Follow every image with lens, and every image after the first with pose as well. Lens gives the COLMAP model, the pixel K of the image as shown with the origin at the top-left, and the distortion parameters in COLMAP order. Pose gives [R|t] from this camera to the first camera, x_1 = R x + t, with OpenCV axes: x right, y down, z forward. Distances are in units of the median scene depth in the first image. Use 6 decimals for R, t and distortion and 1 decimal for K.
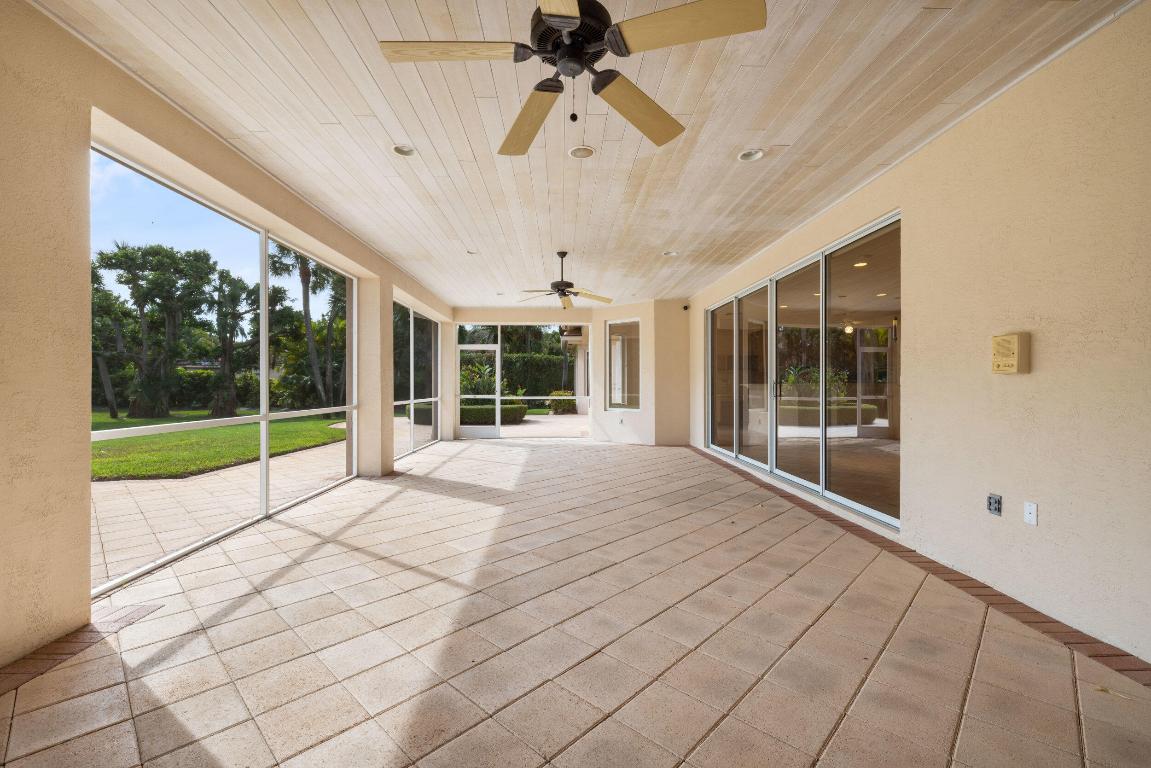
lens RADIAL K [[500.5, 0, 575.5], [0, 500.5, 384.0], [0, 0, 1]] dist [0.003124, 0.000538]
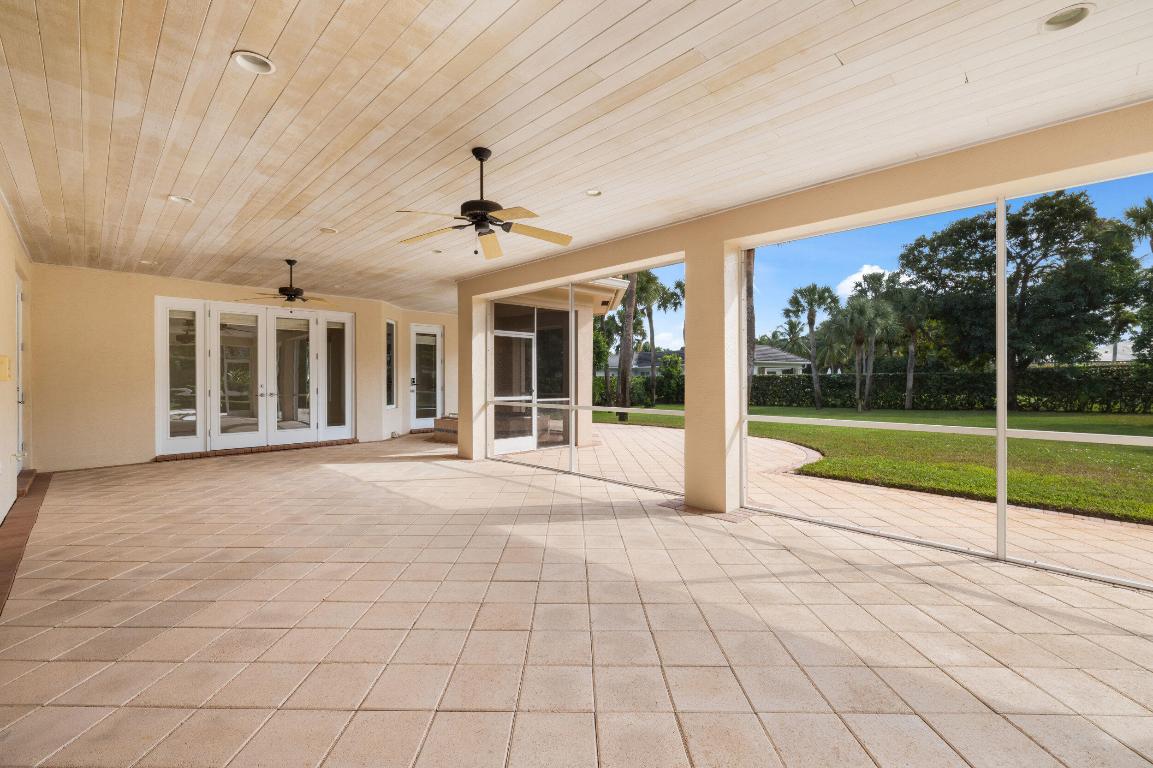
lens RADIAL K [[501.4, 0, 576.5], [0, 501.4, 384.0], [0, 0, 1]] dist [0.003124, 0.000538]
pose [[-0.731641, 0.003274, -0.681683, 0.225099], [0.003533, 0.999993, 0.001011, -0.002234], [0.681682, -0.001668, -0.731647, 1.190256]]
